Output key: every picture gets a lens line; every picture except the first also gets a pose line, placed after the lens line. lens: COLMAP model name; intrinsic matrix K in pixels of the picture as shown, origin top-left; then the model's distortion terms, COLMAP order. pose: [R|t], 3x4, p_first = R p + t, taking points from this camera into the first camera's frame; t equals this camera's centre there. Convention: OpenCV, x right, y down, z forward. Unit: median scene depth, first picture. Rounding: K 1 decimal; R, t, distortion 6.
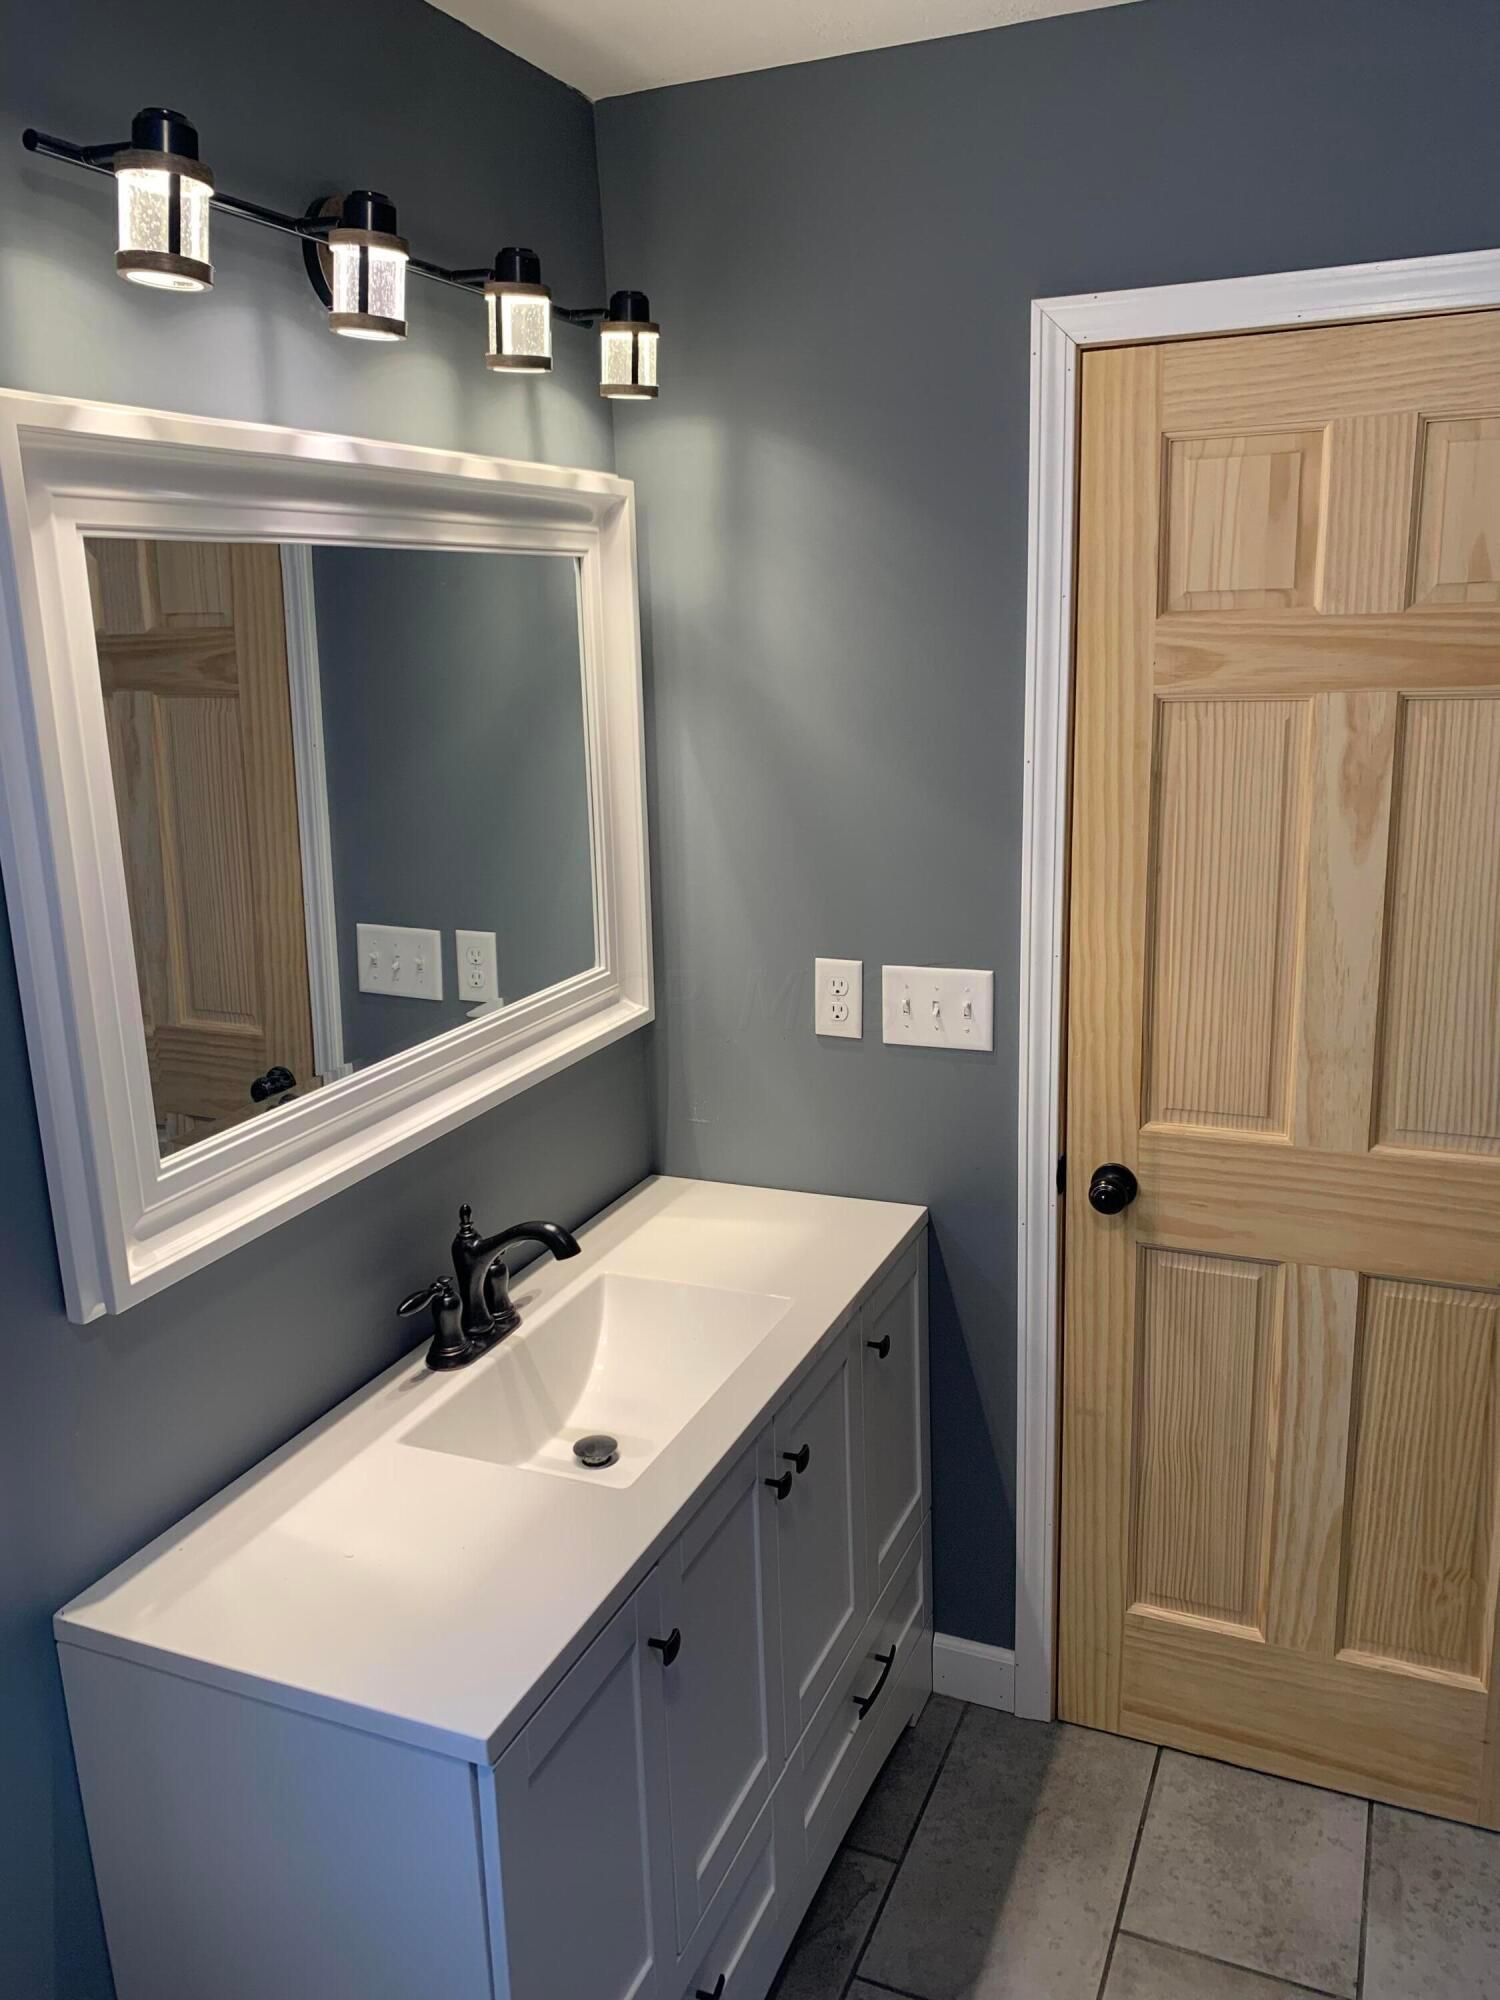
lens RADIAL K [[1532.1, 0, 750.0], [0, 1532.1, 1000.0], [0, 0, 1]] dist [0.002453, -0.000895]
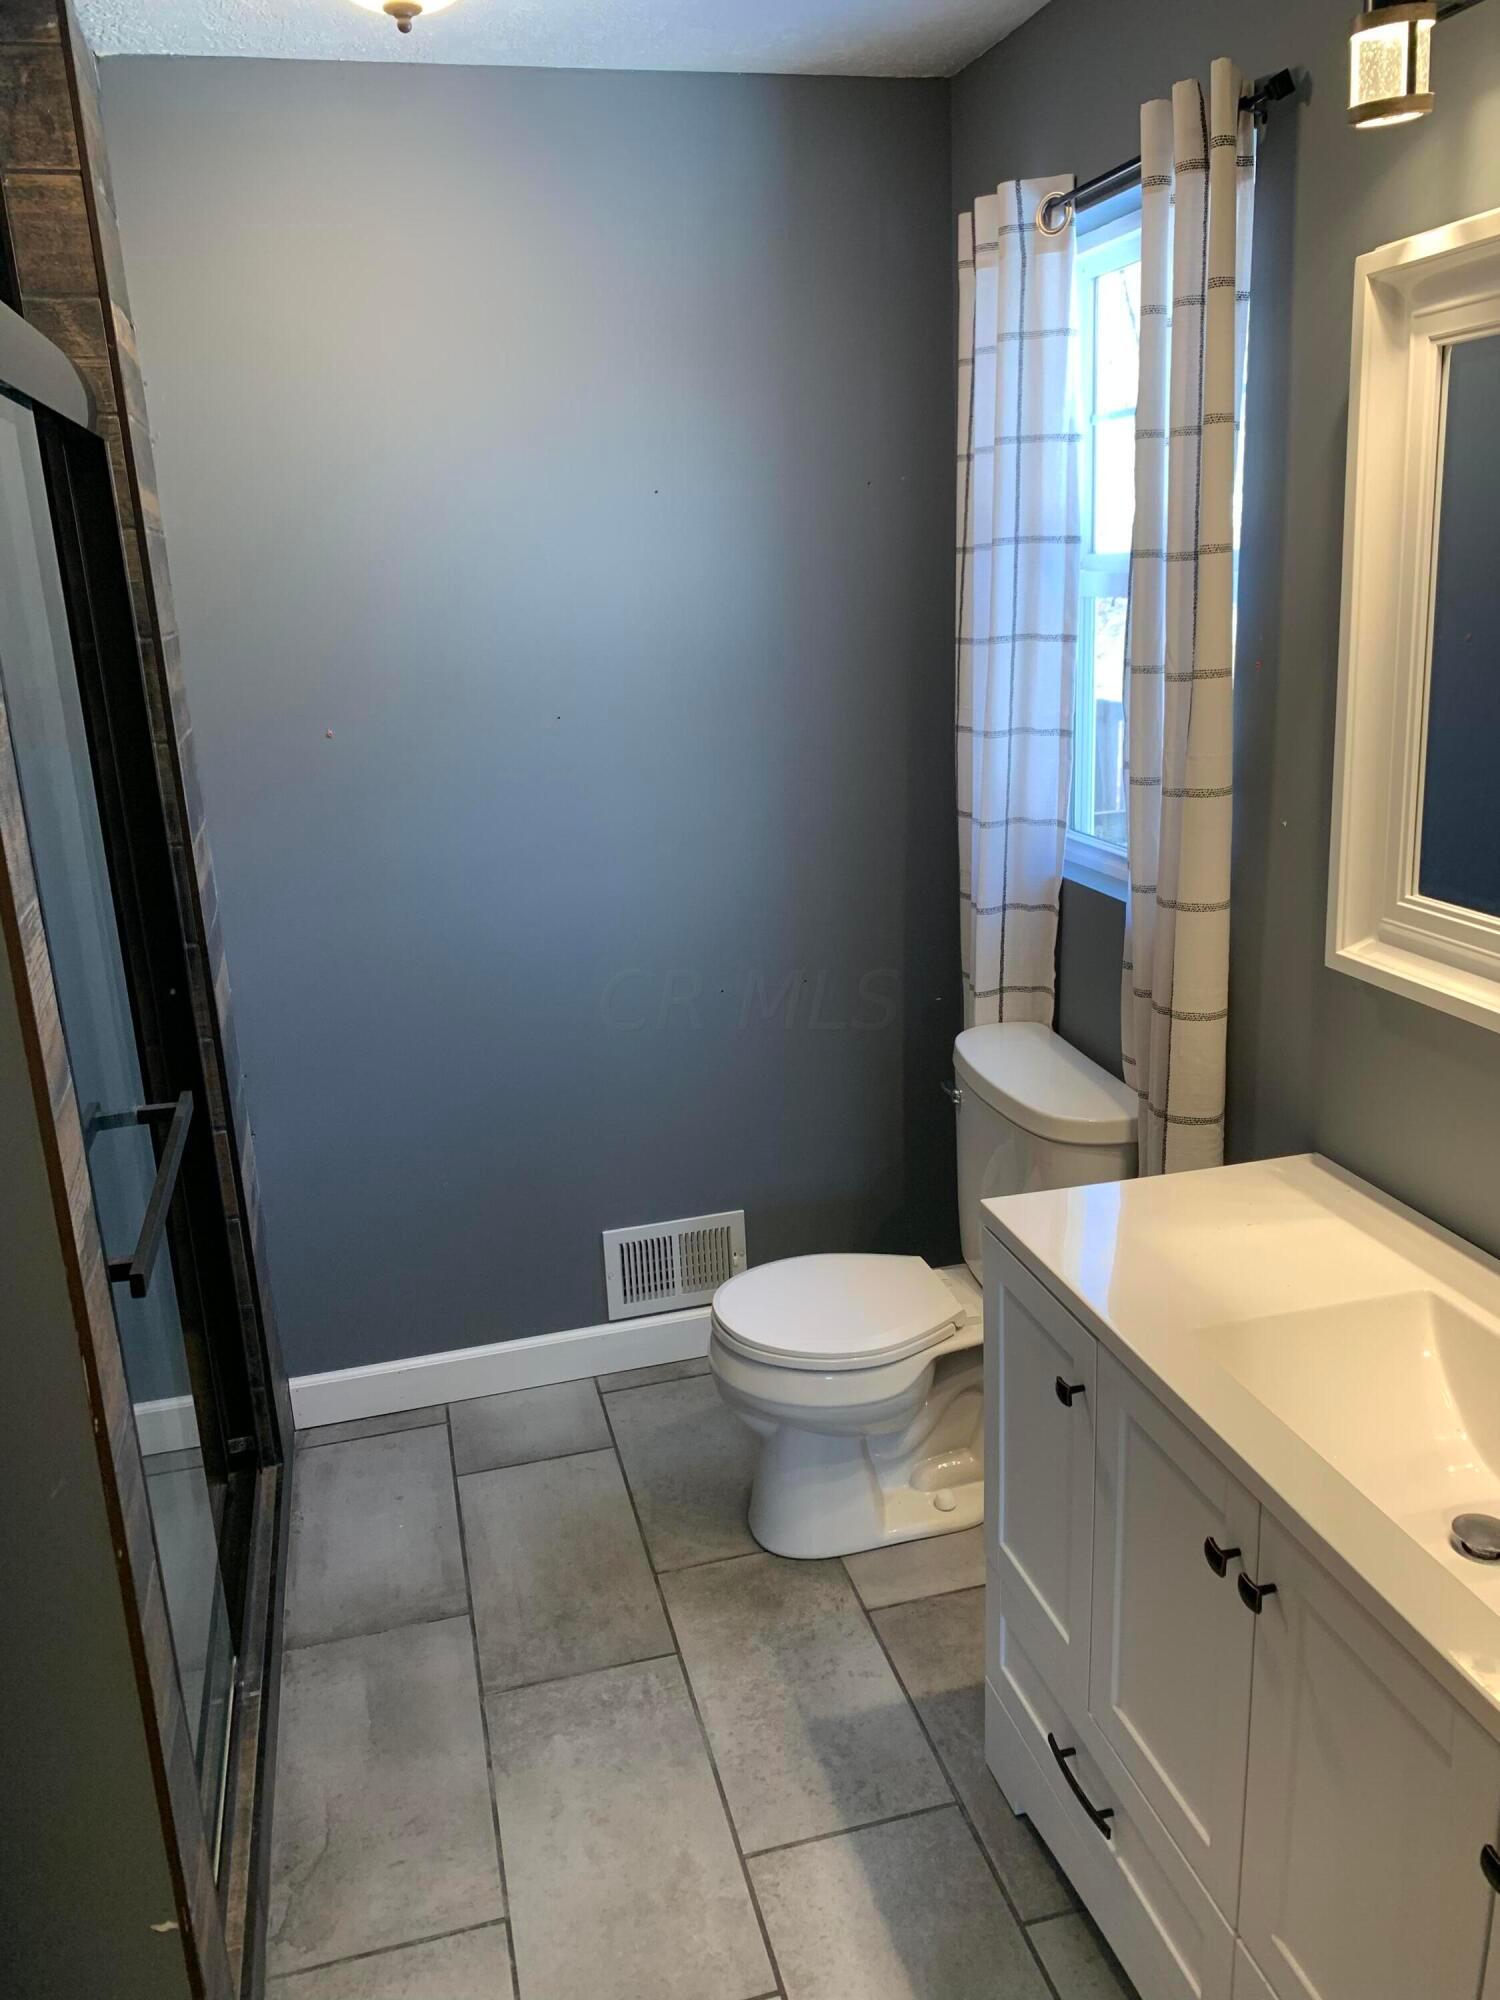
lens RADIAL K [[1532.1, 0, 750.0], [0, 1532.1, 1000.0], [0, 0, 1]] dist [0.002453, -0.000895]
pose [[-0.789813, 0.237546, -0.565480, 0.723104], [-0.074374, 0.878061, 0.472733, -0.352154], [0.608822, 0.415428, -0.675837, 1.567588]]
